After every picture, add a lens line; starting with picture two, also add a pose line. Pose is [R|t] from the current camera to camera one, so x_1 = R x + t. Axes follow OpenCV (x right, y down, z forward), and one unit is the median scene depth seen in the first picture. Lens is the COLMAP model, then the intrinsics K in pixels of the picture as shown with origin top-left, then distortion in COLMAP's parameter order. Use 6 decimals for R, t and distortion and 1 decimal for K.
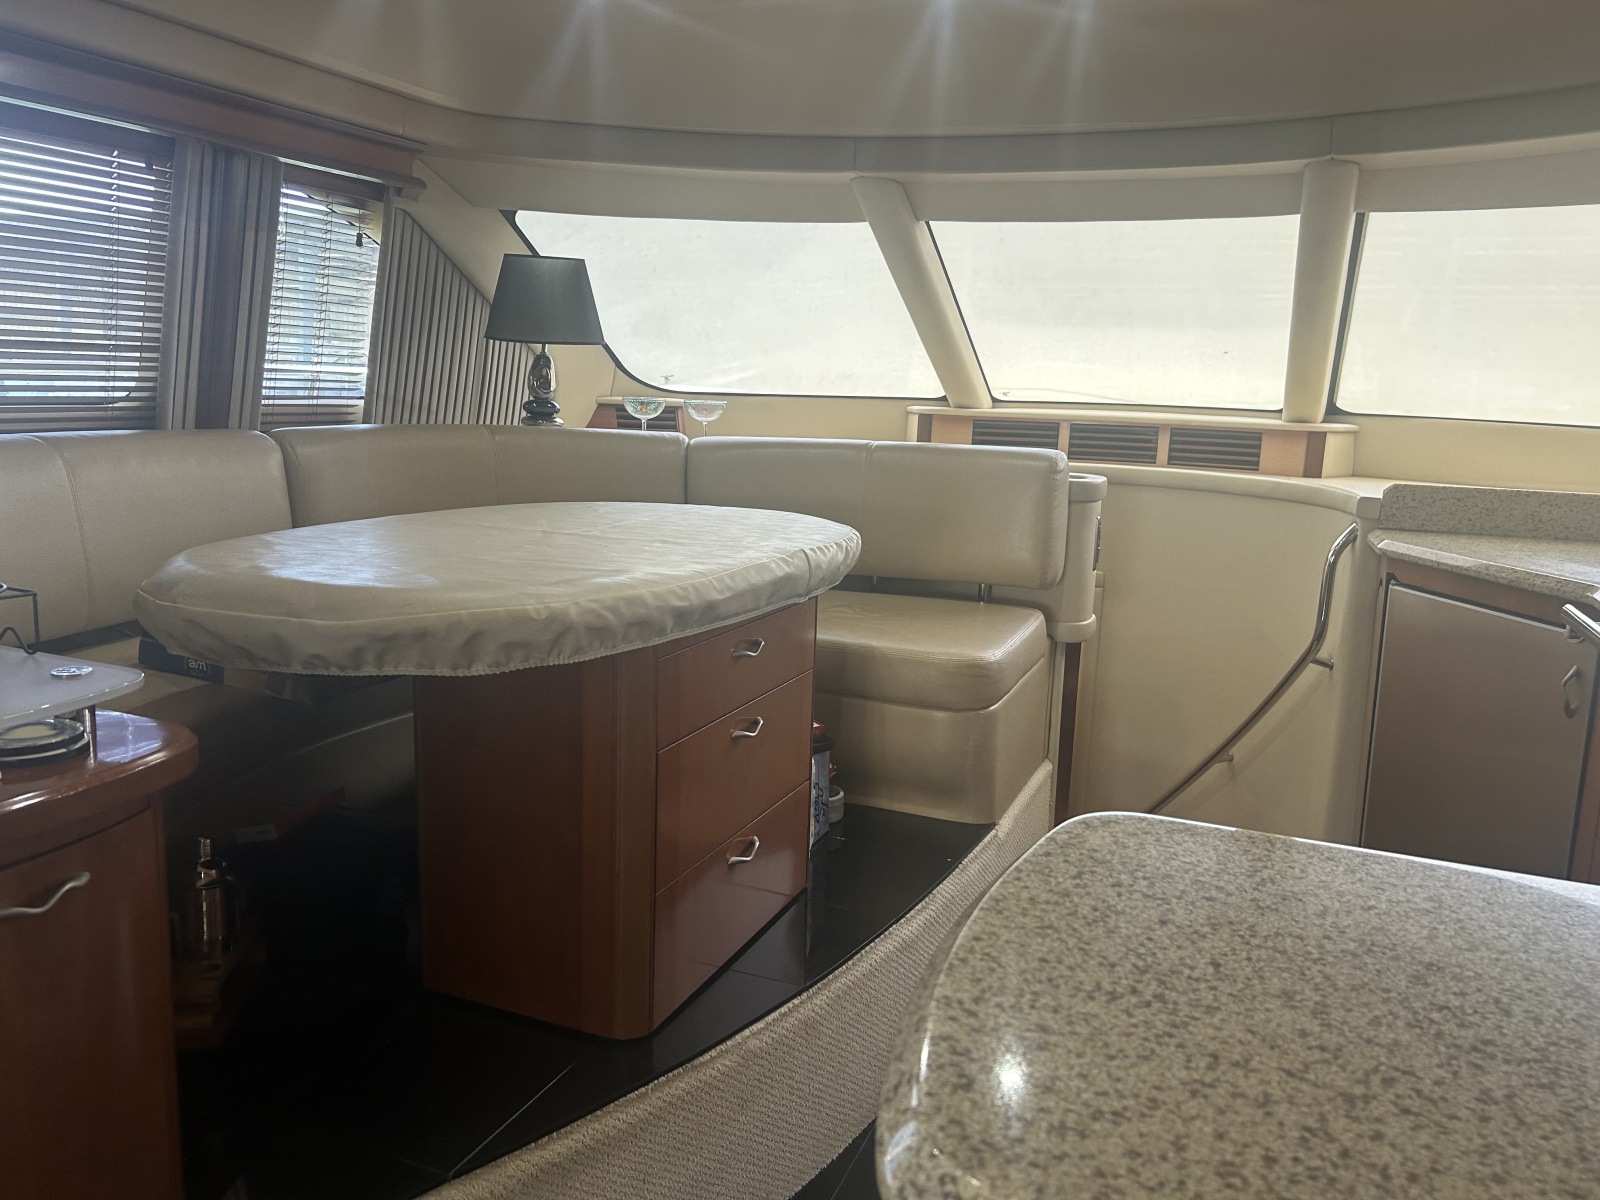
lens RADIAL K [[1196.0, 0, 802.5], [0, 1196.0, 599.7], [0, 0, 1]] dist [0.056214, -0.068400]
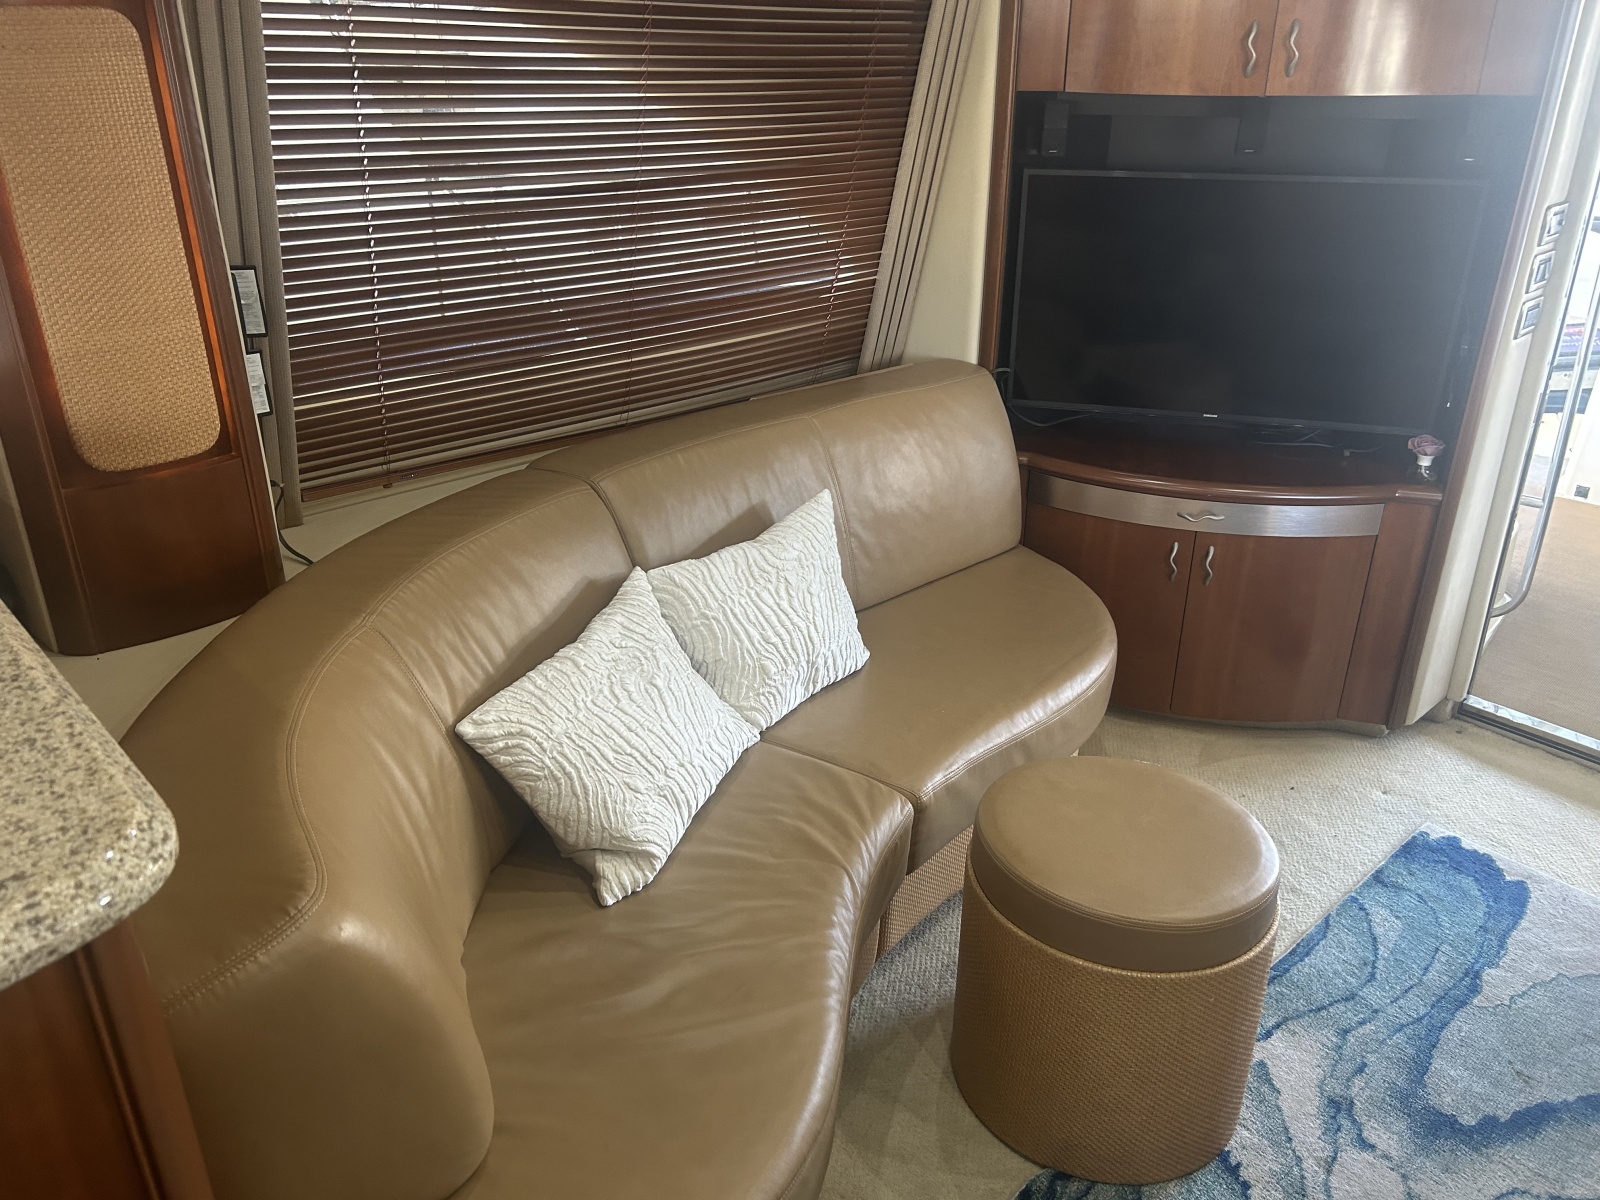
lens RADIAL K [[1193.7, 0, 792.1], [0, 1193.7, 595.0], [0, 0, 1]] dist [0.068076, -0.081163]
pose [[-0.903964, -0.224974, 0.363643, -0.162348], [0.029968, 0.814987, 0.578704, -0.084822], [-0.426557, 0.534025, -0.729977, 0.249593]]
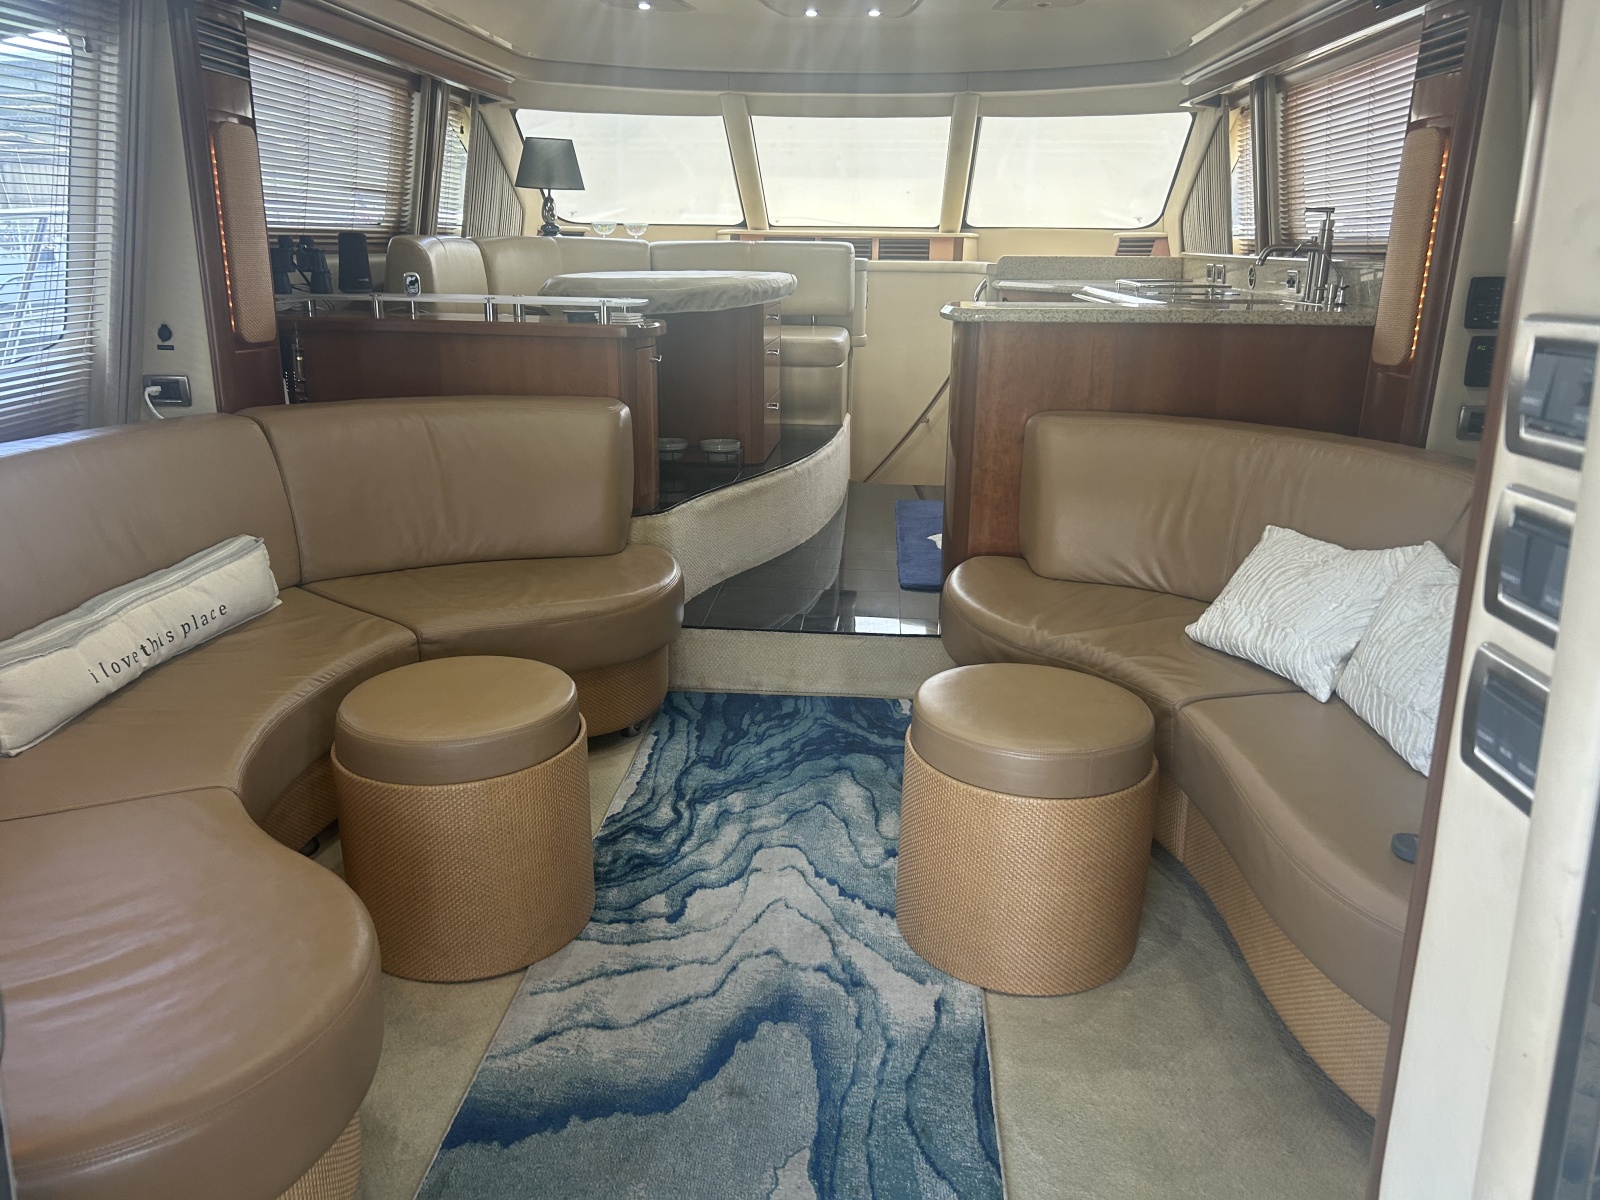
lens RADIAL K [[1196.0, 0, 802.5], [0, 1196.0, 599.7], [0, 0, 1]] dist [0.056214, -0.068400]
pose [[0.949681, -0.112769, 0.292213, -0.458526], [0.079259, 0.989097, 0.124115, 0.186625], [-0.303023, -0.094710, 0.948265, -0.823679]]
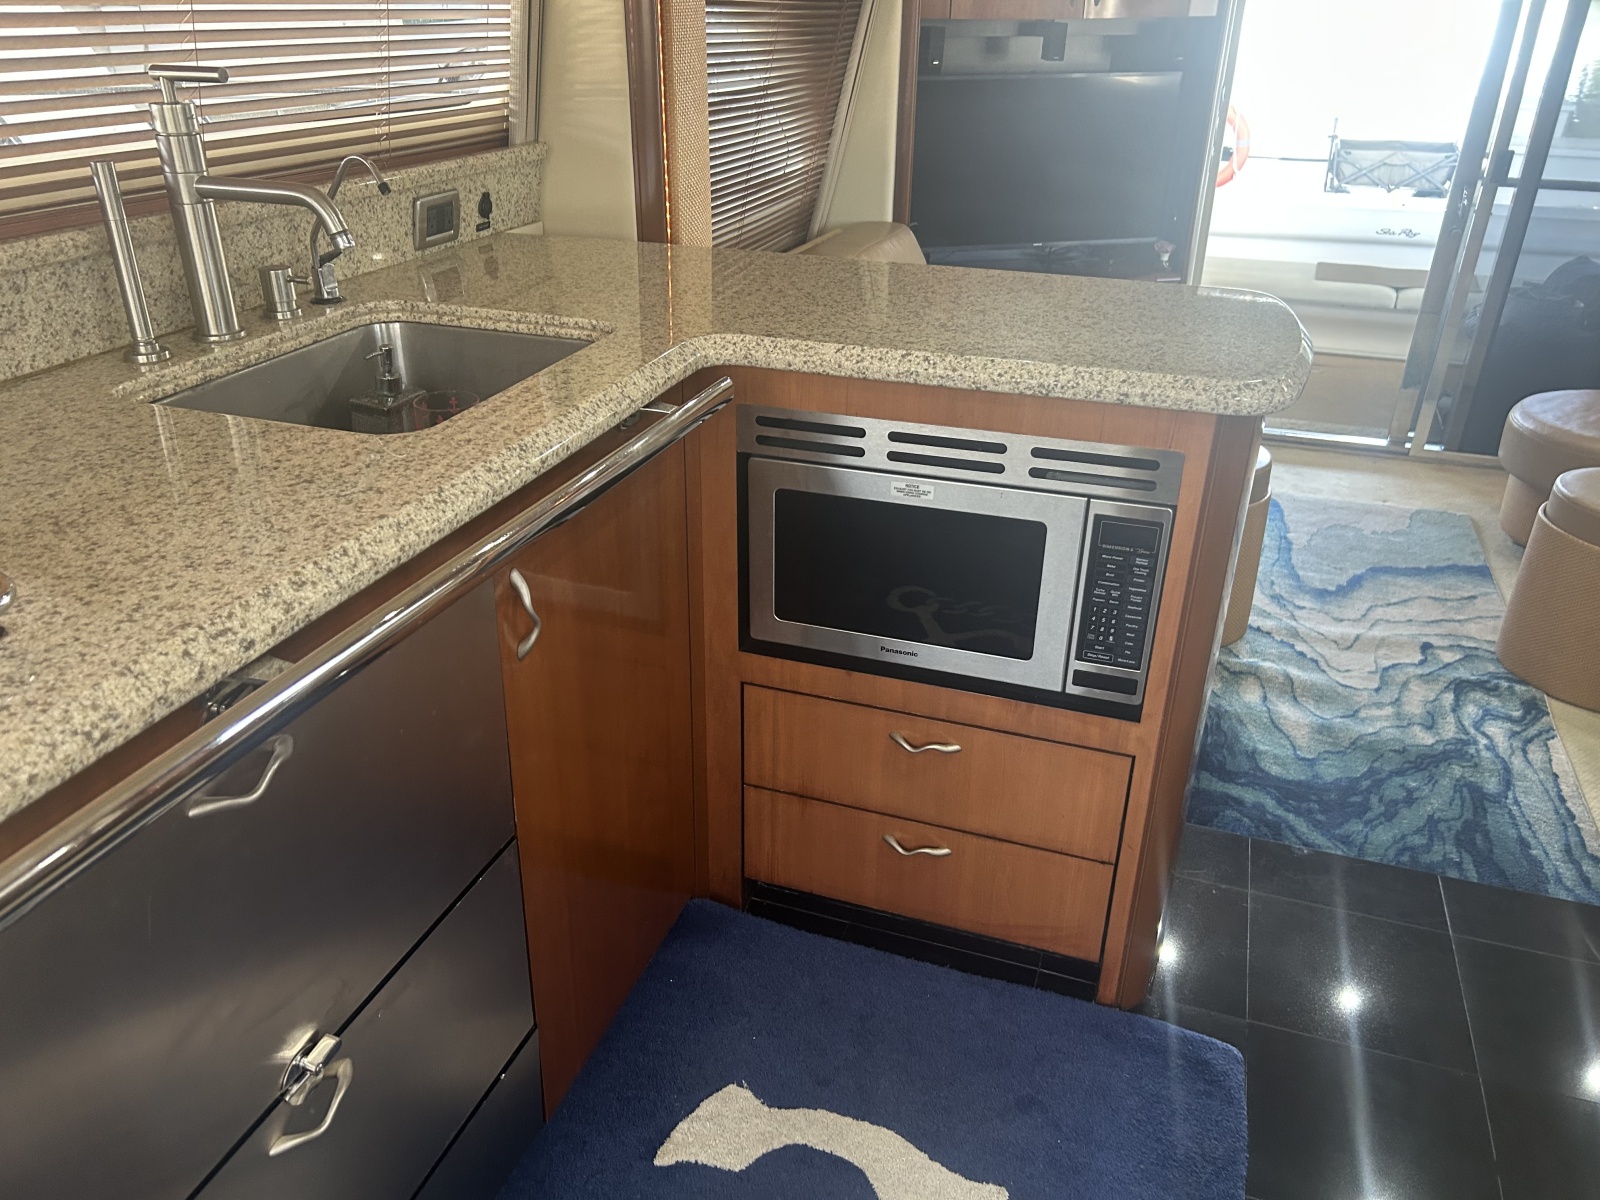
lens RADIAL K [[1193.7, 0, 792.1], [0, 1193.7, 595.0], [0, 0, 1]] dist [0.068076, -0.081163]
pose [[-0.997550, -0.025505, -0.065139, 0.261794], [-0.059445, 0.799920, 0.597155, -0.130740], [0.036875, 0.599564, -0.799477, 0.673115]]
